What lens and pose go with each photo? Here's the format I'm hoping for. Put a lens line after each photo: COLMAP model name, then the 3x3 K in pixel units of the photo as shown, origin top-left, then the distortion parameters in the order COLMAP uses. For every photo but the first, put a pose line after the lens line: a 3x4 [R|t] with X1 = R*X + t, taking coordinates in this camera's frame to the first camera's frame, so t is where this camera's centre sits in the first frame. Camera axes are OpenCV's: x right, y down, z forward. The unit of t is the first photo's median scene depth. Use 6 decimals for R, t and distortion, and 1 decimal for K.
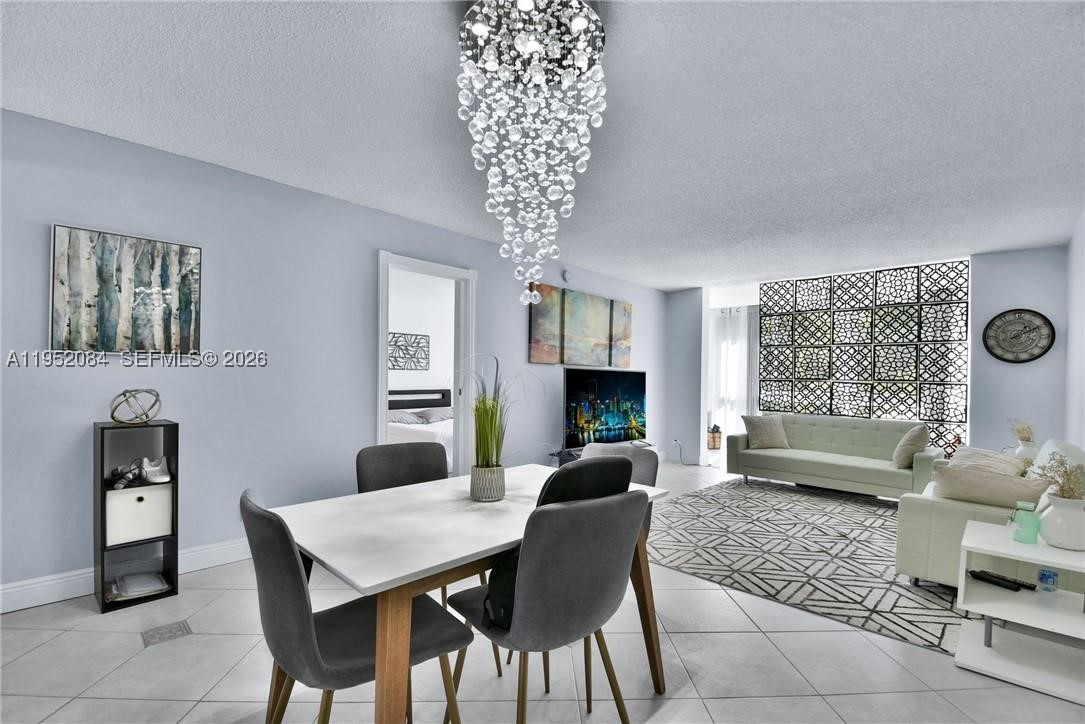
lens RADIAL K [[478.2, 0, 551.7], [0, 478.2, 375.2], [0, 0, 1]] dist [0.003641, -0.000075]
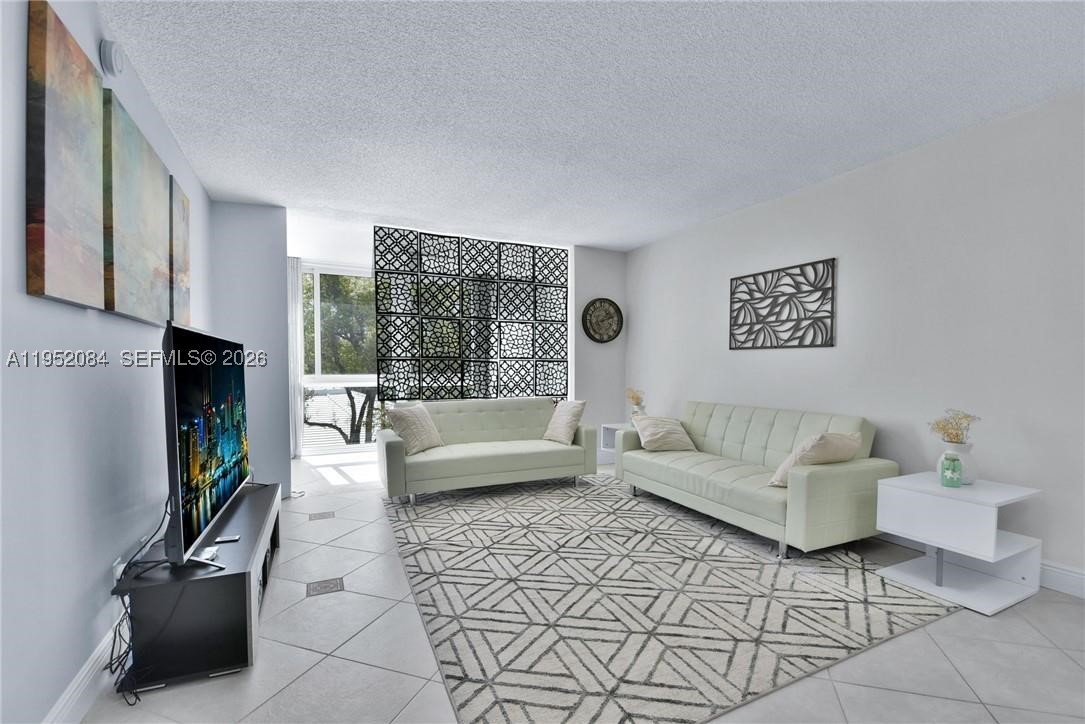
lens RADIAL K [[478.2, 0, 551.7], [0, 478.2, 375.2], [0, 0, 1]] dist [0.003641, -0.000075]
pose [[0.355754, -0.036157, 0.933880, -0.185943], [0.002653, 0.999286, 0.037679, 0.009454], [-0.934576, -0.010927, 0.355596, 0.597423]]
